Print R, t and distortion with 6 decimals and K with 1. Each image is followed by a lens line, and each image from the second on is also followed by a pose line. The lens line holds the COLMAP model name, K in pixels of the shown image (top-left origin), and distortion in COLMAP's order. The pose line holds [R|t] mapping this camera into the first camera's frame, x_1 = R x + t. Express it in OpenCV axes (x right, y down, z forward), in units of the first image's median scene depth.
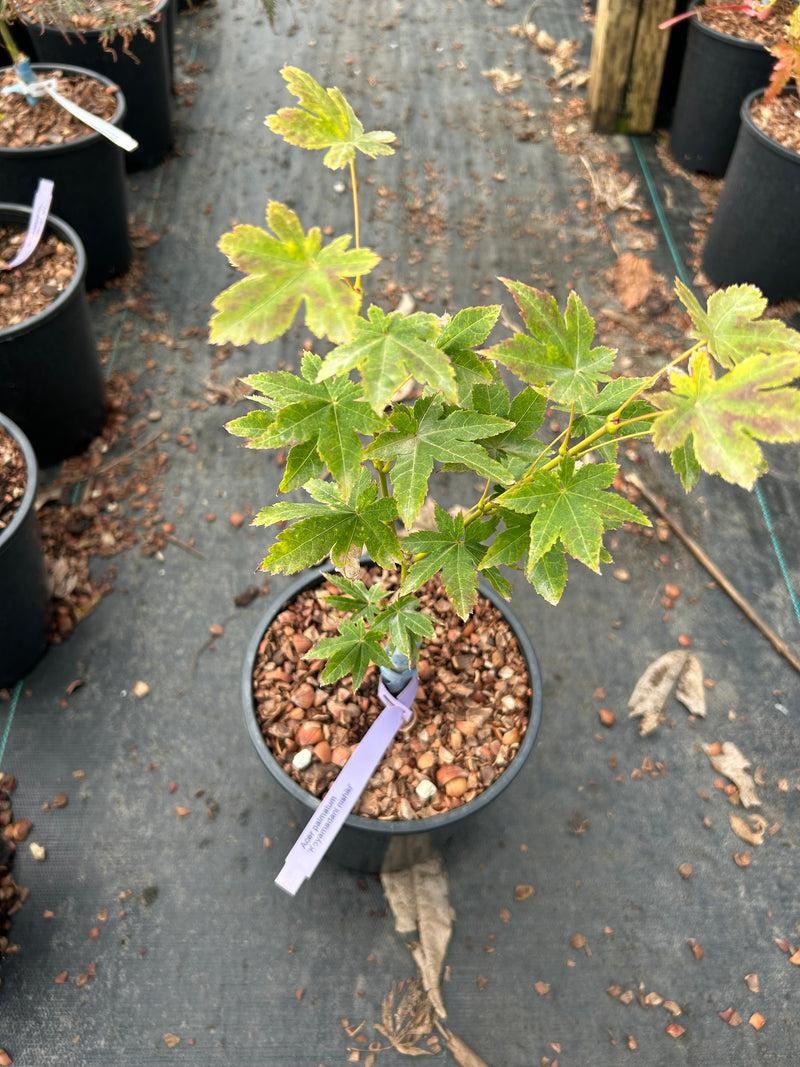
lens RADIAL K [[842.2, 0, 401.3], [0, 842.2, 539.1], [0, 0, 1]] dist [0.015874, -0.039096]
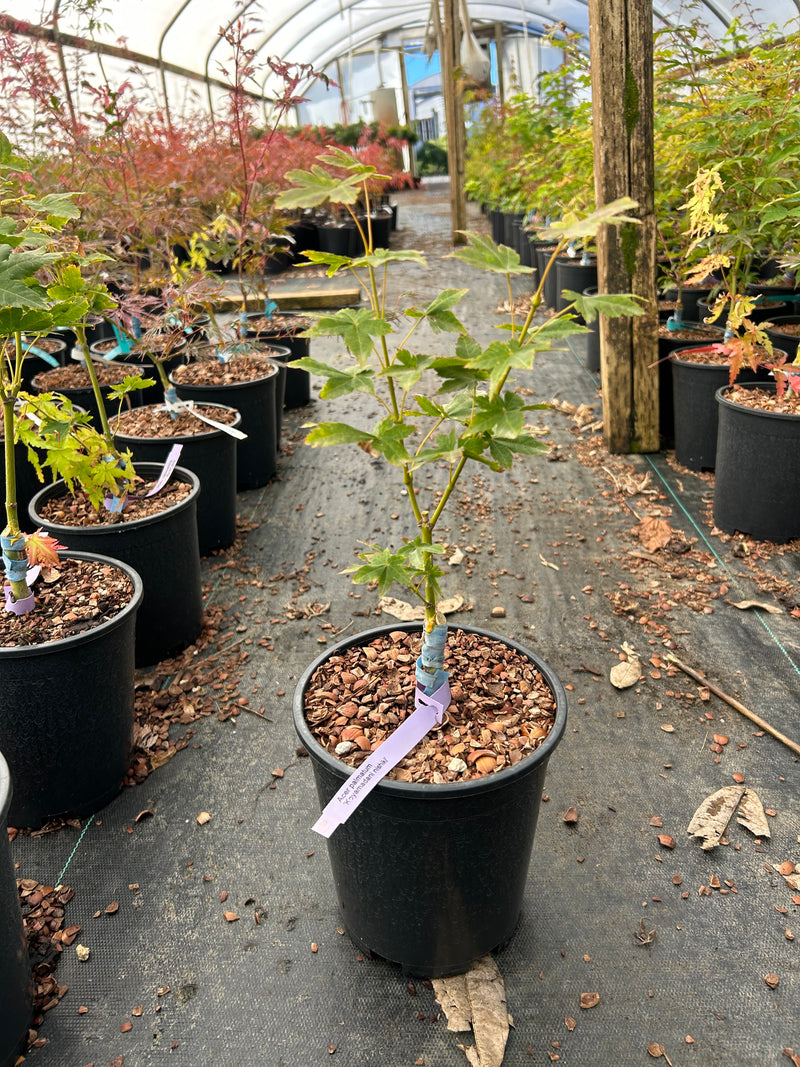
lens RADIAL K [[842.2, 0, 403.4], [0, 842.2, 539.8], [0, 0, 1]] dist [0.015874, -0.039096]
pose [[0.994200, -0.056809, -0.091319, 0.050216], [0.003107, 0.863923, -0.503615, 0.390314], [0.107502, 0.500410, 0.859088, -0.039949]]
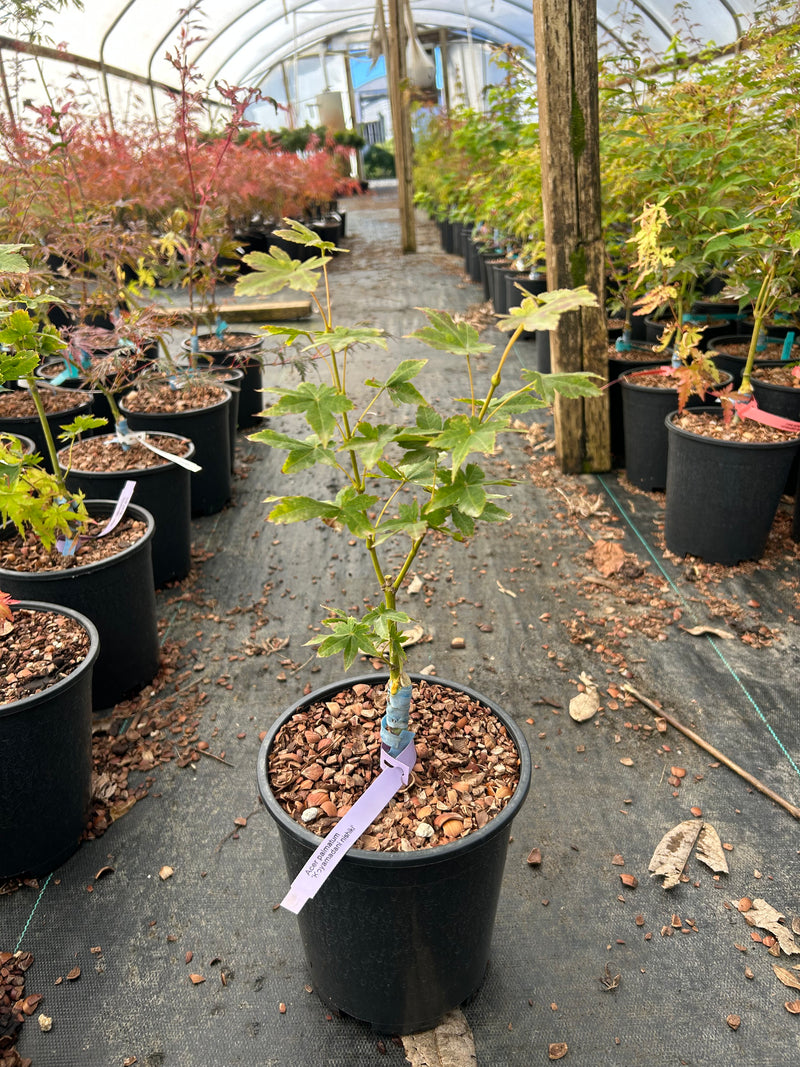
lens RADIAL K [[842.2, 0, 402.3], [0, 842.2, 534.6], [0, 0, 1]] dist [0.015874, -0.039096]
pose [[0.996552, -0.074342, -0.036853, 0.045770], [0.045604, 0.861775, -0.505237, 0.340724], [0.069320, 0.501814, 0.862193, -0.070497]]
